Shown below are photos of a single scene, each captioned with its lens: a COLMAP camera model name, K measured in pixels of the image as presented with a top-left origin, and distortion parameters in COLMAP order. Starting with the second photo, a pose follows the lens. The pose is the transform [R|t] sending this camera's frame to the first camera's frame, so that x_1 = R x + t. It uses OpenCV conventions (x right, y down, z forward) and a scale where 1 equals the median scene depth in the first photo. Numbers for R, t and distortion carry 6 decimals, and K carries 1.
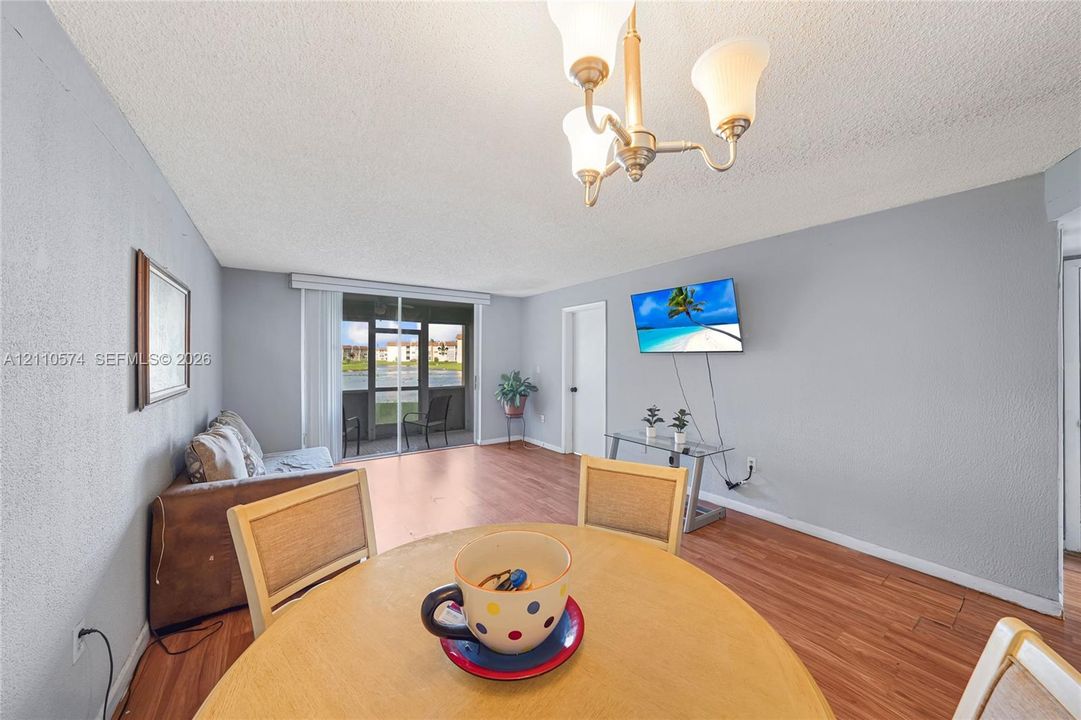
lens RADIAL K [[377.8, 0, 540.5], [0, 377.8, 360.0], [0, 0, 1]] dist [-0.025273, 0.005733]
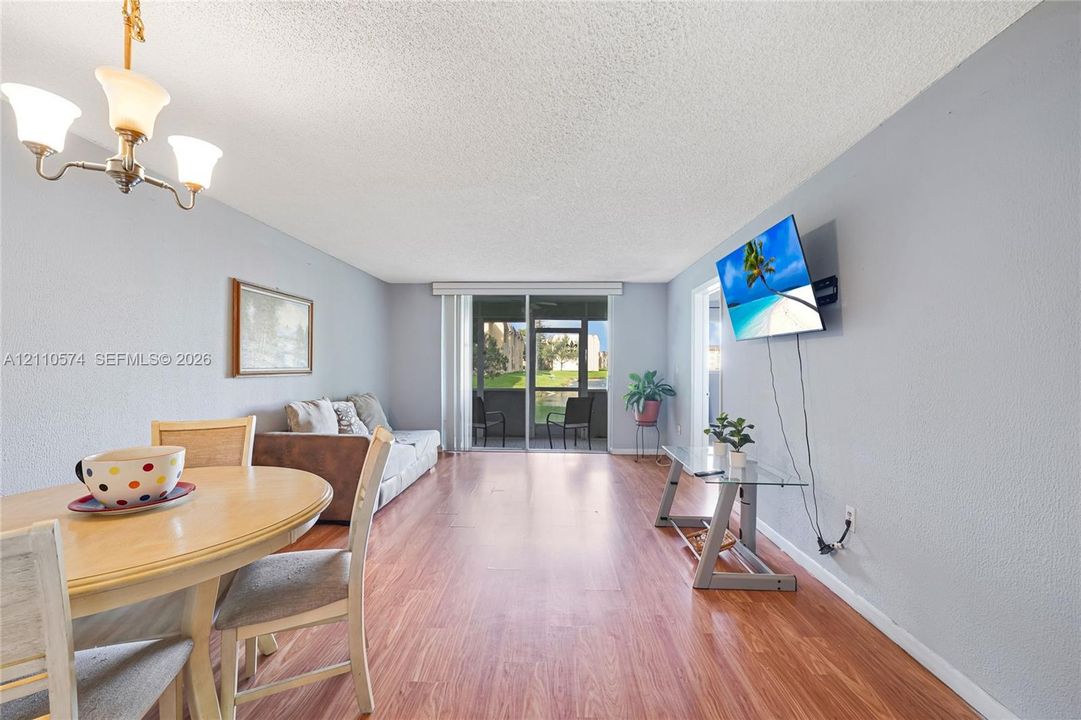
lens RADIAL K [[434.5, 0, 540.4], [0, 434.5, 362.1], [0, 0, 1]] dist [-0.001295, 0.000019]
pose [[0.800026, -0.000976, -0.599964, 0.532194], [-0.007082, 0.999914, -0.011070, 0.038685], [0.599923, 0.013106, 0.799950, 0.134773]]
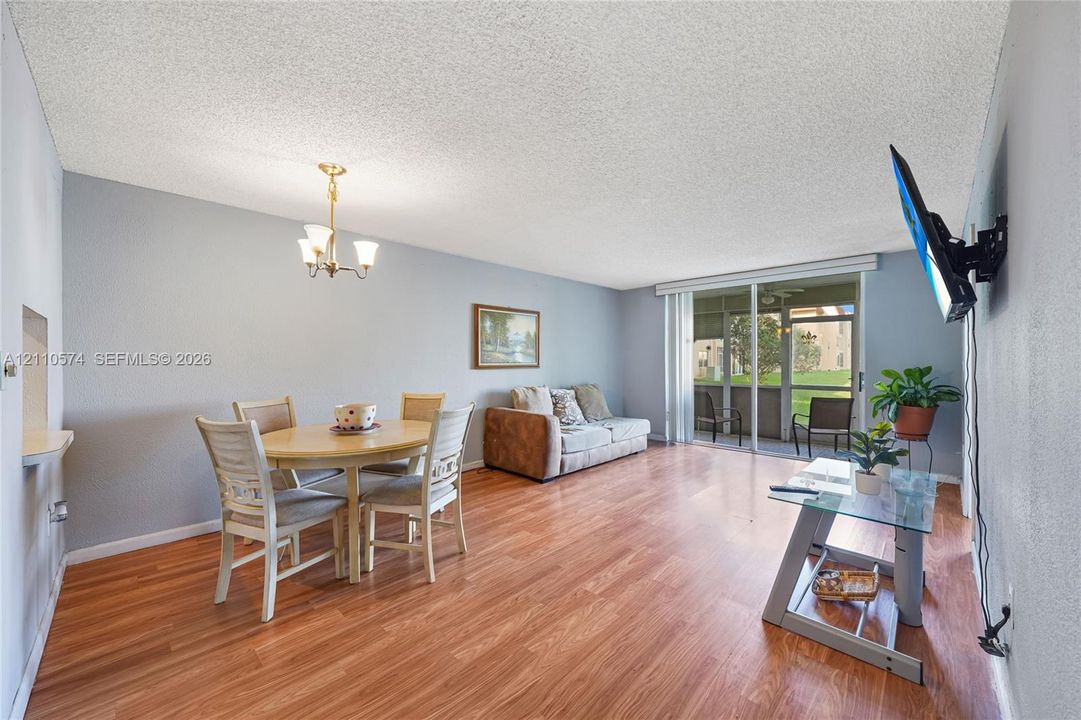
lens RADIAL K [[409.9, 0, 540.5], [0, 409.9, 360.0], [0, 0, 1]] dist [-0.017581, 0.000139]
pose [[0.189092, -0.001719, -0.981958, 0.791329], [-0.003609, 0.999990, -0.002446, 0.039088], [0.981953, 0.004007, 0.189084, 0.429265]]
